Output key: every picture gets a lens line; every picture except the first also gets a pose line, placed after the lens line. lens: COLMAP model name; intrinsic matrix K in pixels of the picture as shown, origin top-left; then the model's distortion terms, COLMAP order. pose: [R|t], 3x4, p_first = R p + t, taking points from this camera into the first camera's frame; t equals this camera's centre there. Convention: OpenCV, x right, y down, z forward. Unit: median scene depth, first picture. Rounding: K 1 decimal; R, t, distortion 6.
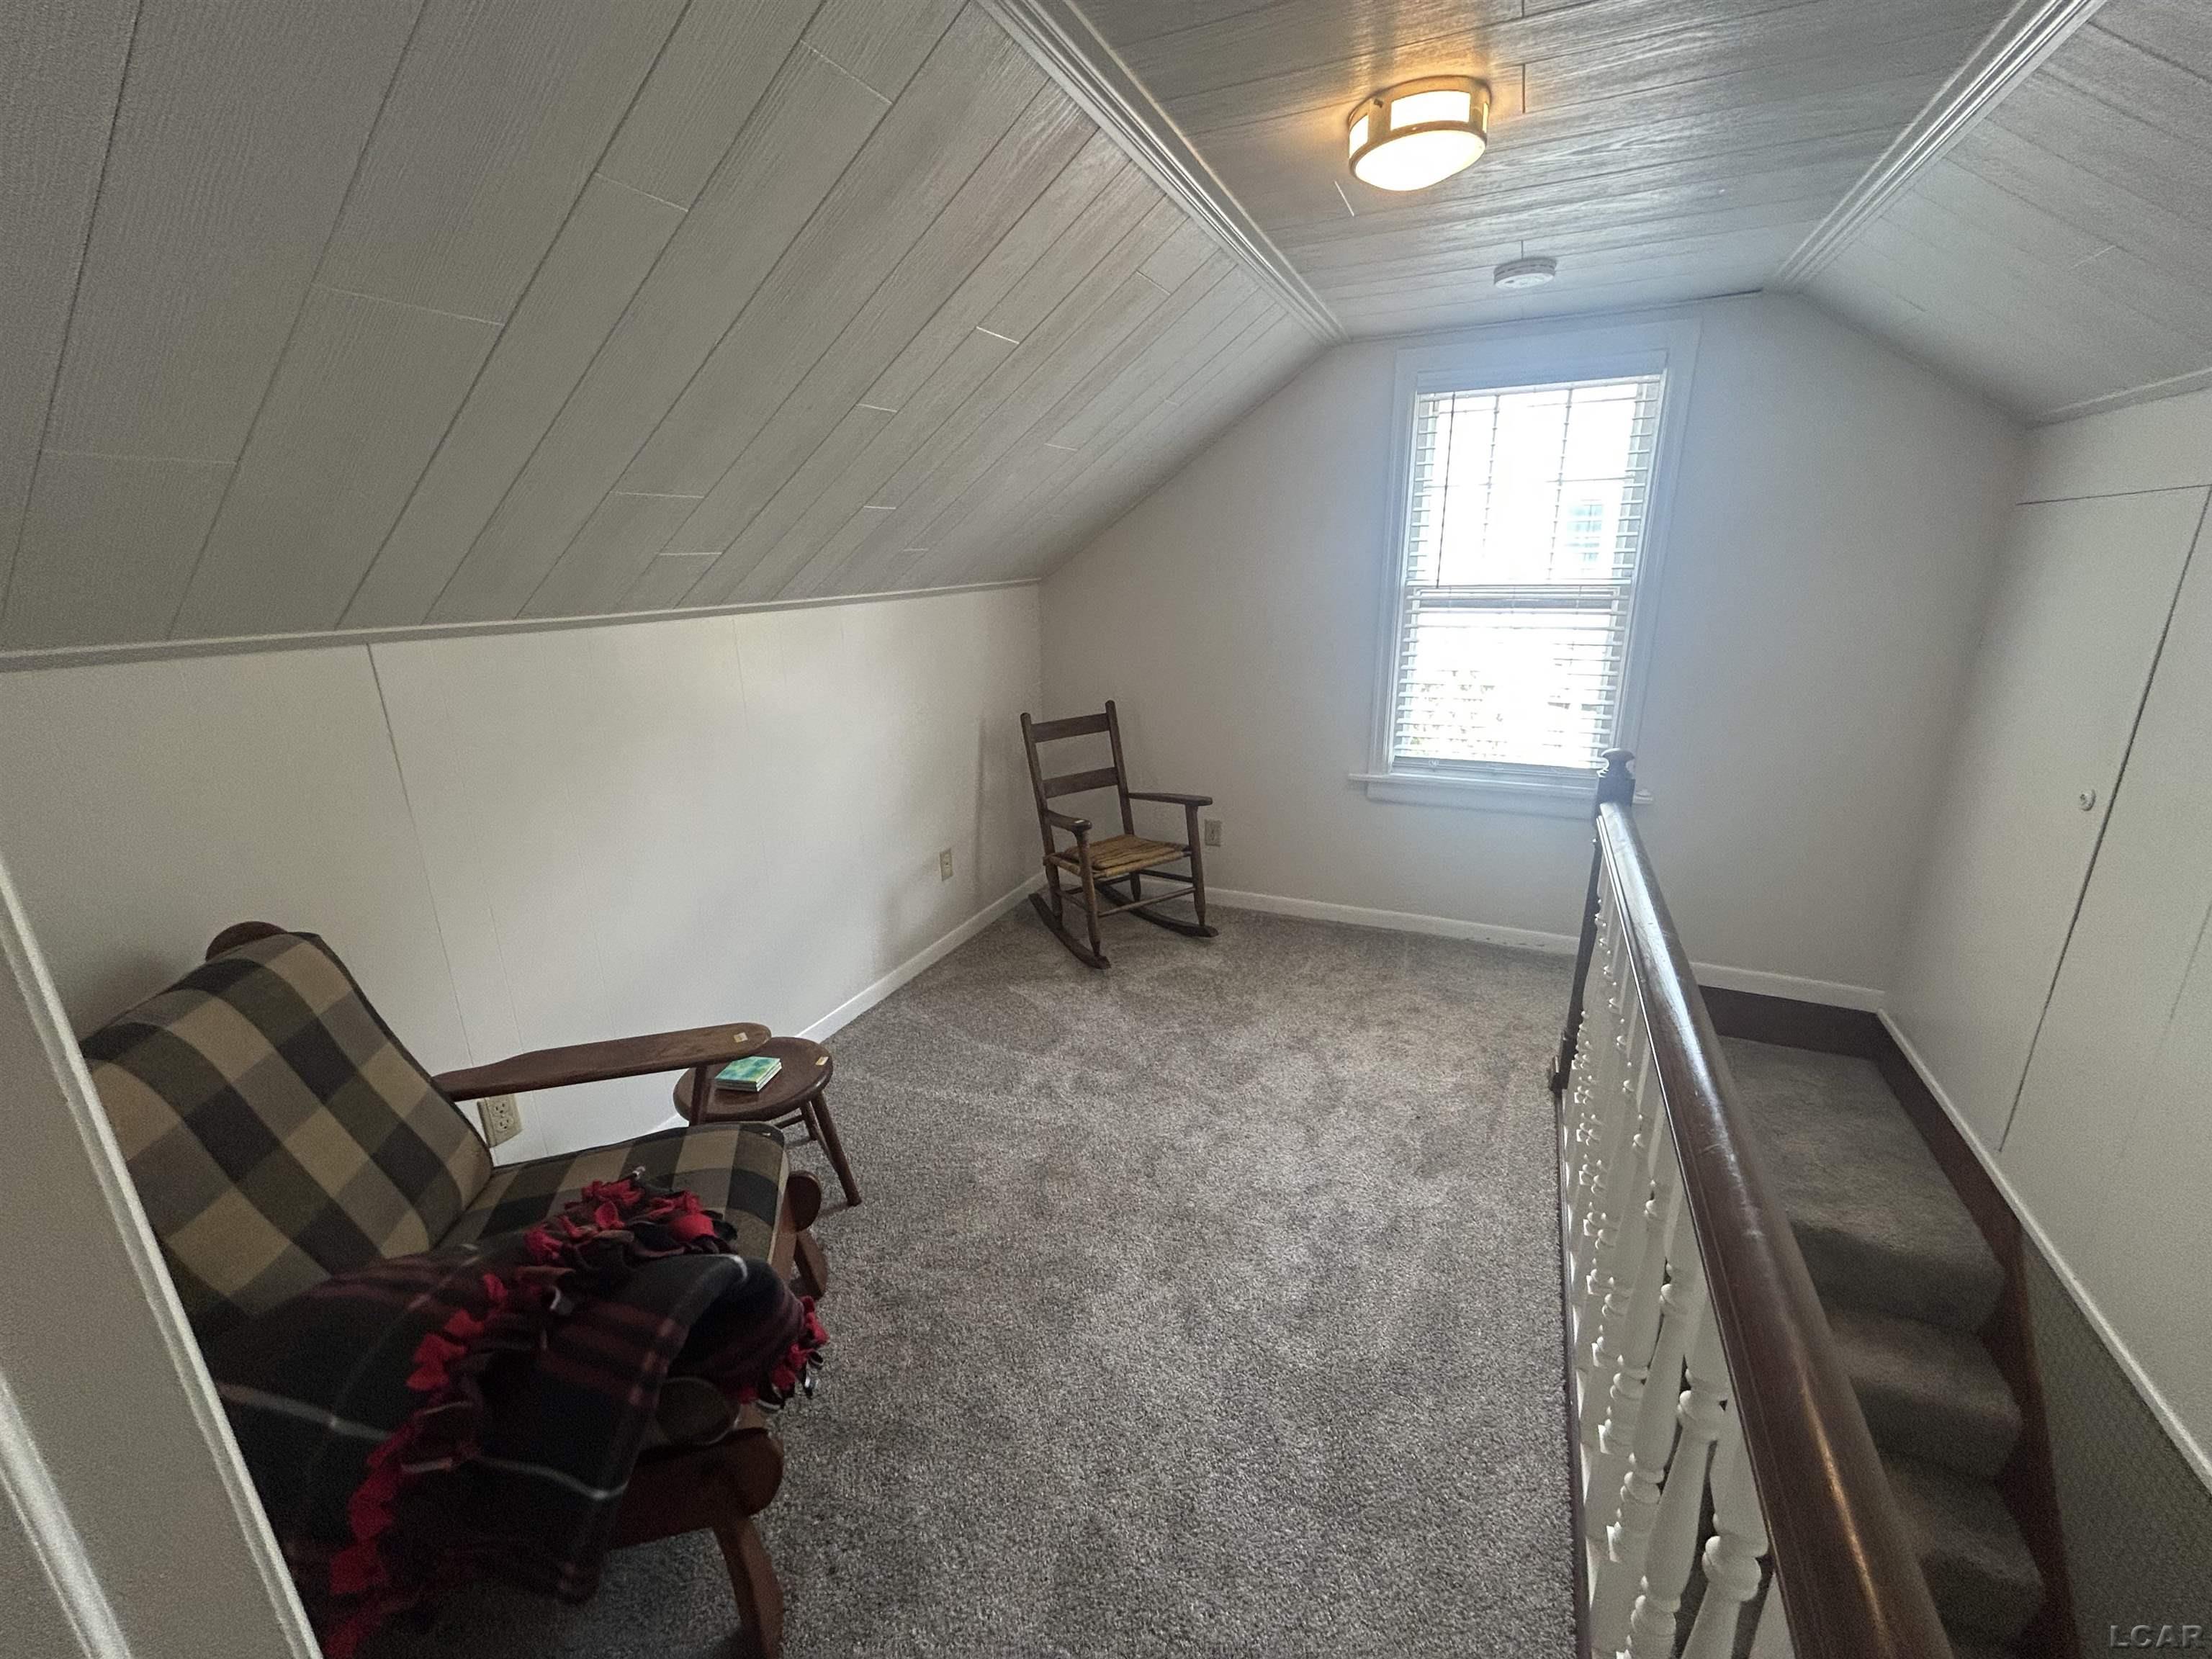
lens RADIAL K [[899.2, 0, 1106.9], [0, 899.2, 831.3], [0, 0, 1]] dist [-0.001331, 0.000095]
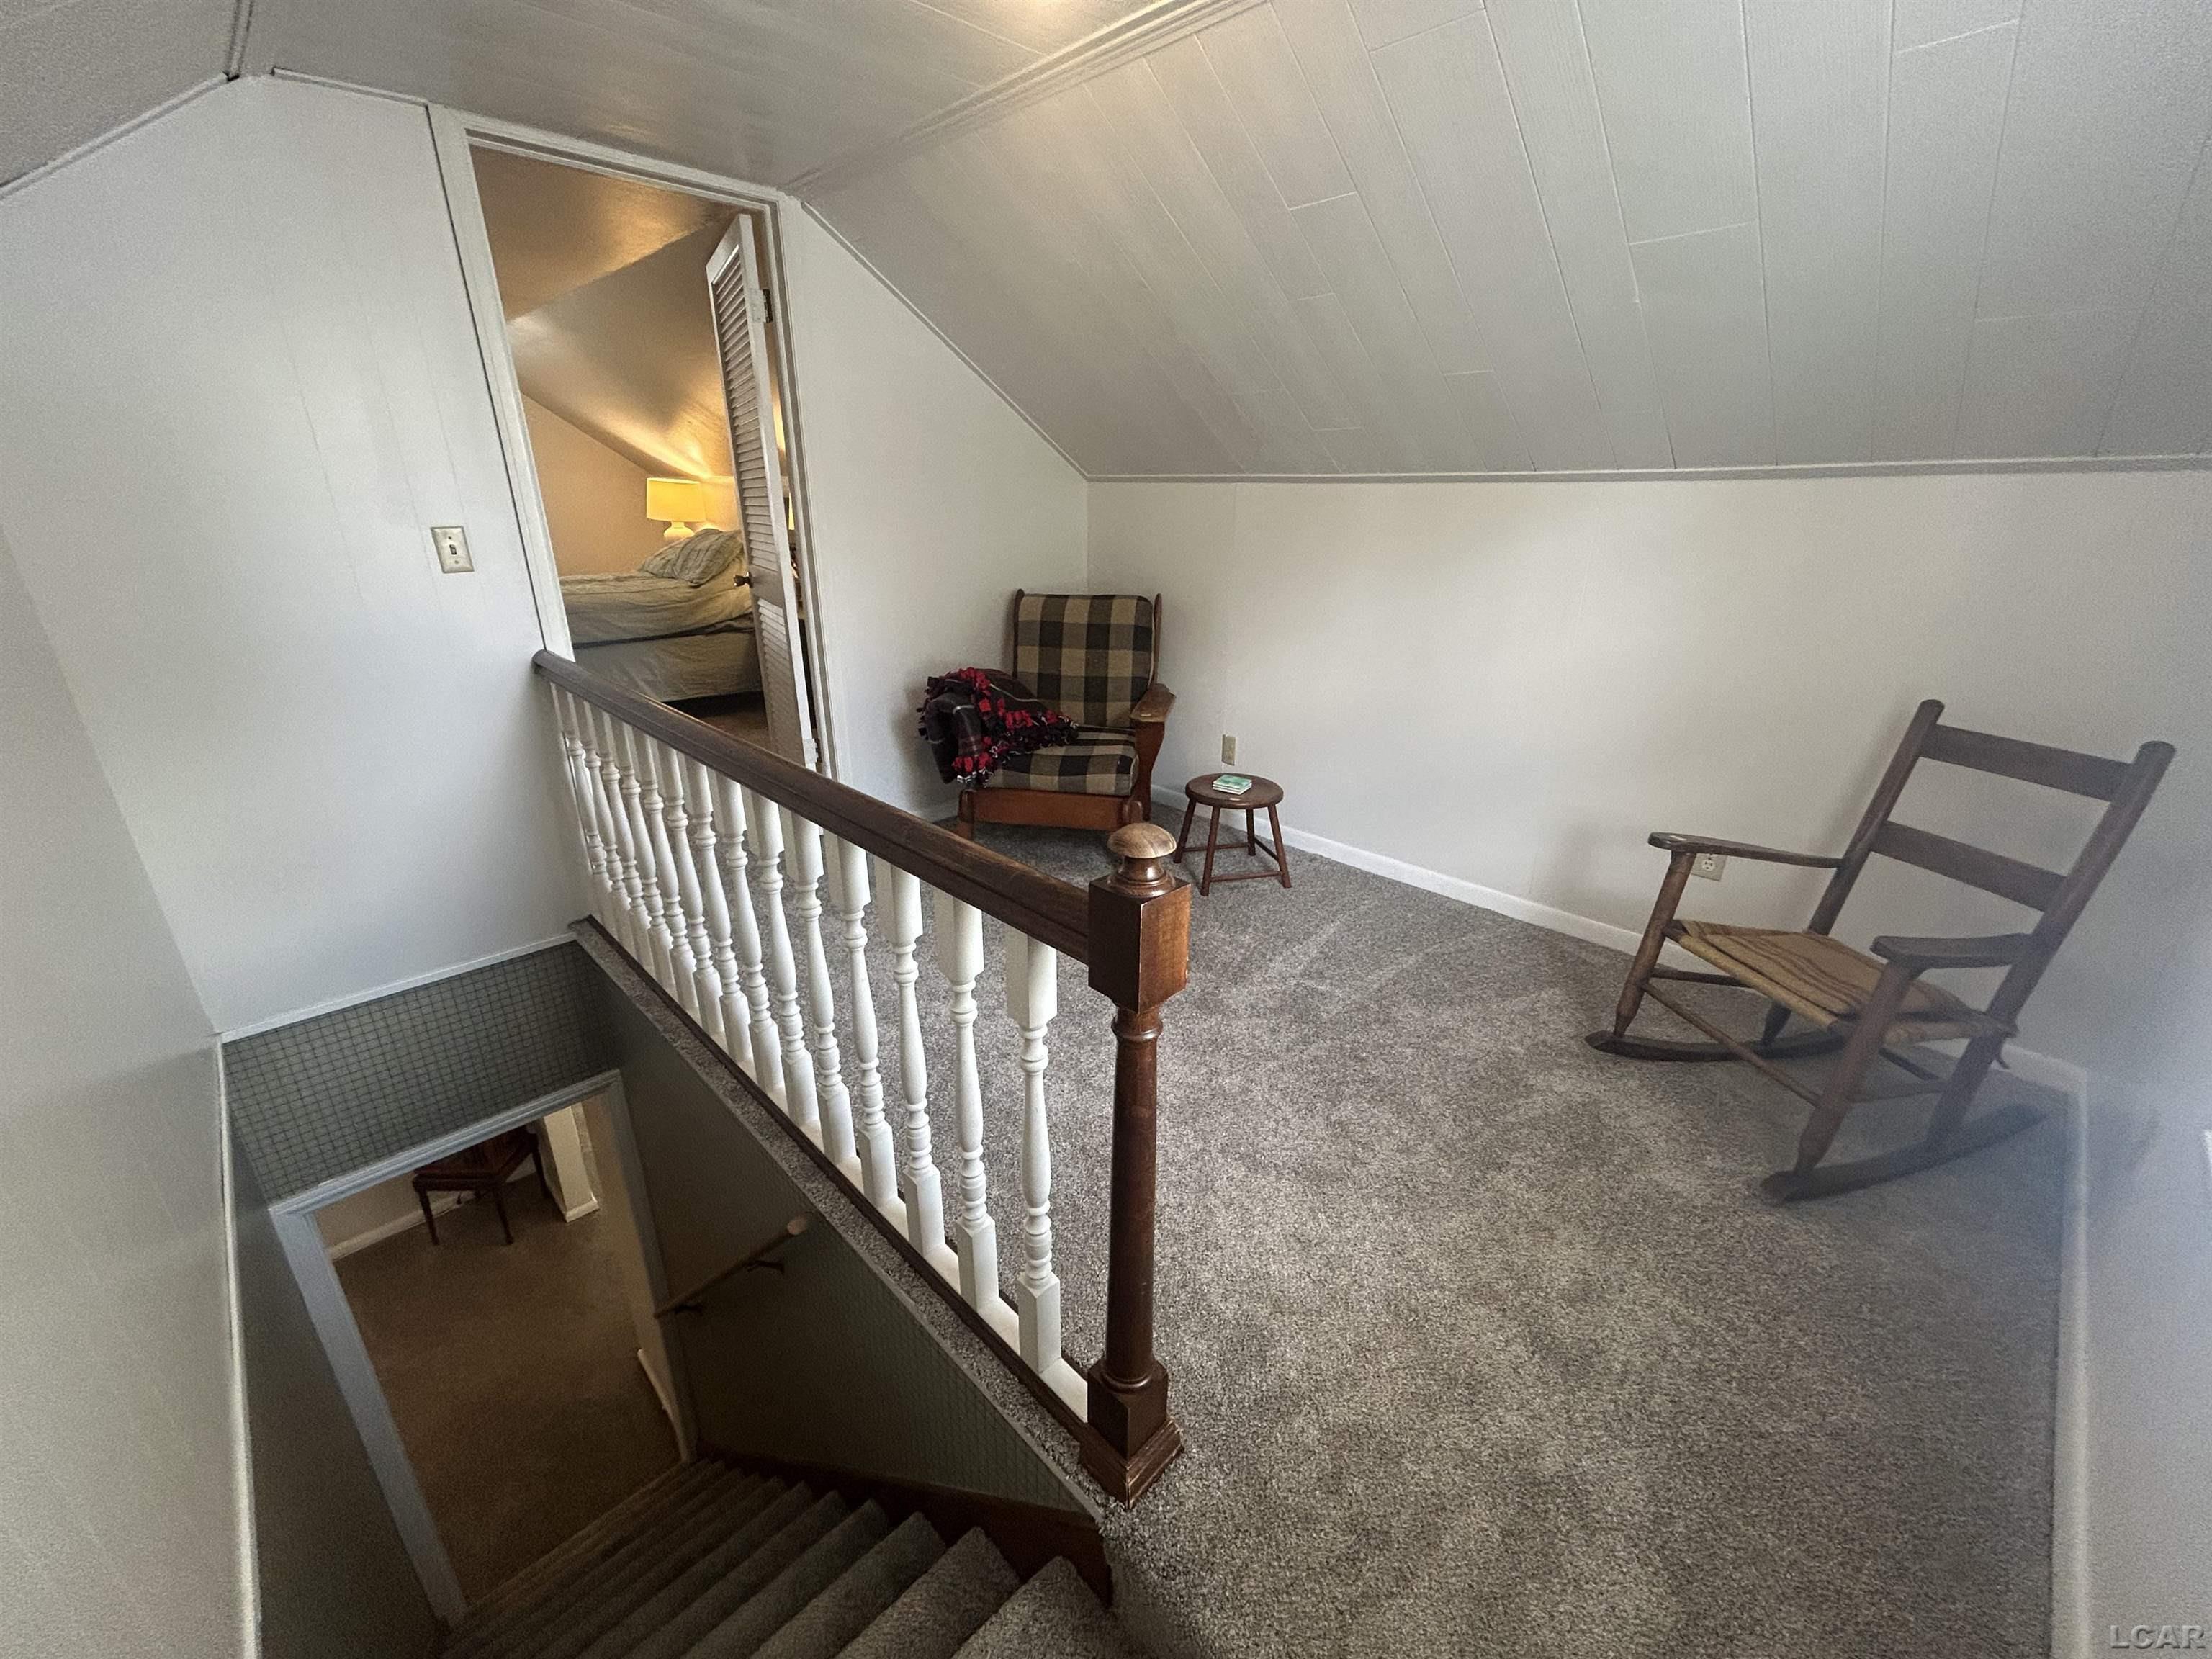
lens RADIAL K [[899.2, 0, 1104.6], [0, 899.2, 827.2], [0, 0, 1]] dist [-0.001331, 0.000095]
pose [[-0.369491, 0.348200, -0.861530, 0.638029], [-0.263755, 0.849708, 0.456541, -0.192465], [0.891016, 0.395920, -0.222120, 0.731179]]
